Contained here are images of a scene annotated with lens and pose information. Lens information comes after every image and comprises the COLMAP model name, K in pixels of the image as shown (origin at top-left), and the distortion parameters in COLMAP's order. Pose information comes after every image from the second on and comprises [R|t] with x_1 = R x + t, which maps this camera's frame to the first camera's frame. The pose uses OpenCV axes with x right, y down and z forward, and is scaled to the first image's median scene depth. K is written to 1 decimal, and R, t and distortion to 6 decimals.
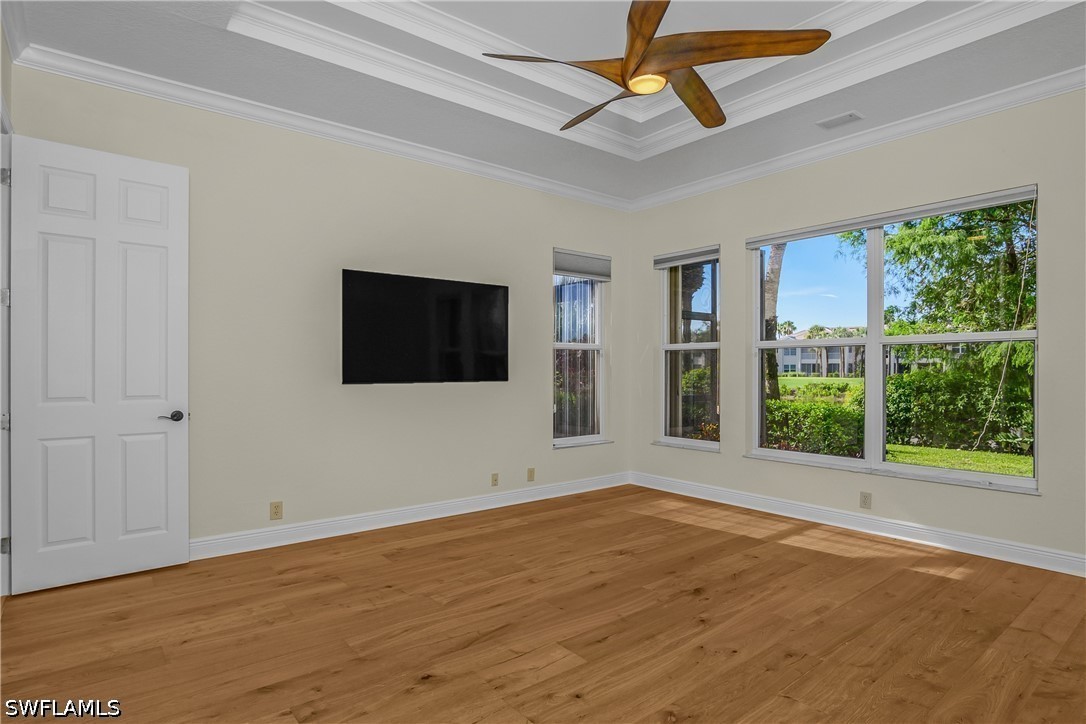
lens RADIAL K [[572.5, 0, 546.1], [0, 572.5, 371.7], [0, 0, 1]] dist [-0.017050, 0.000092]
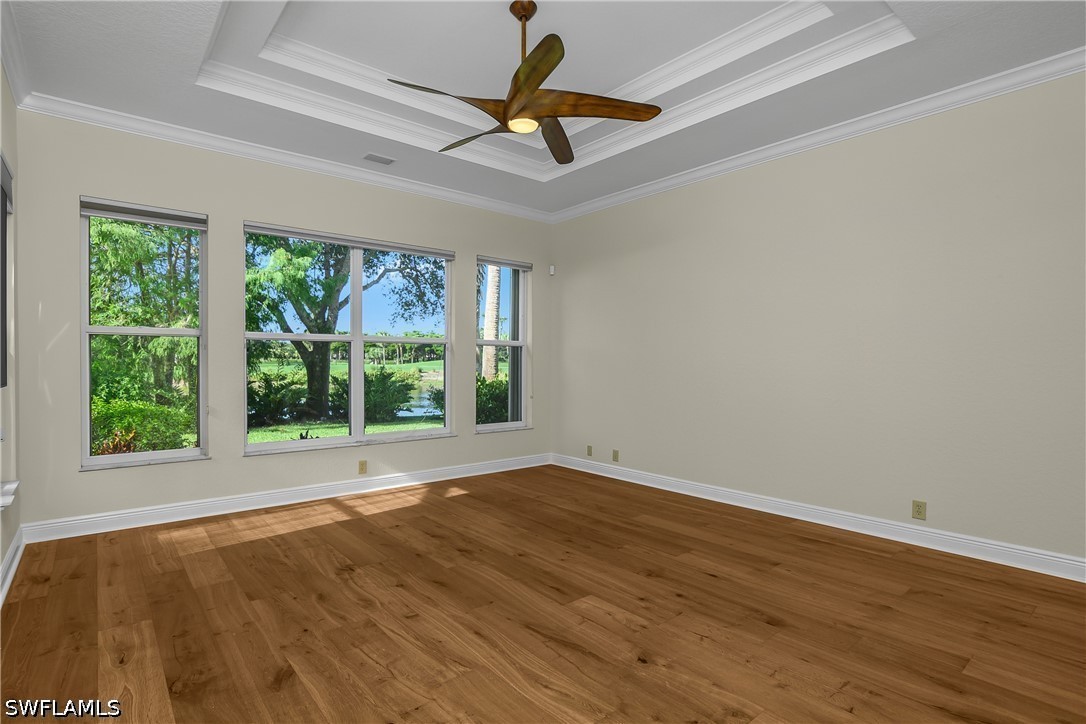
lens RADIAL K [[542.1, 0, 540.2], [0, 542.1, 361.6], [0, 0, 1]] dist [-0.019770, 0.000091]
pose [[-0.011689, -0.002097, 0.999929, -0.715501], [0.001659, 0.999996, 0.002116, -0.006249], [-0.999930, 0.001683, -0.011686, 0.720778]]
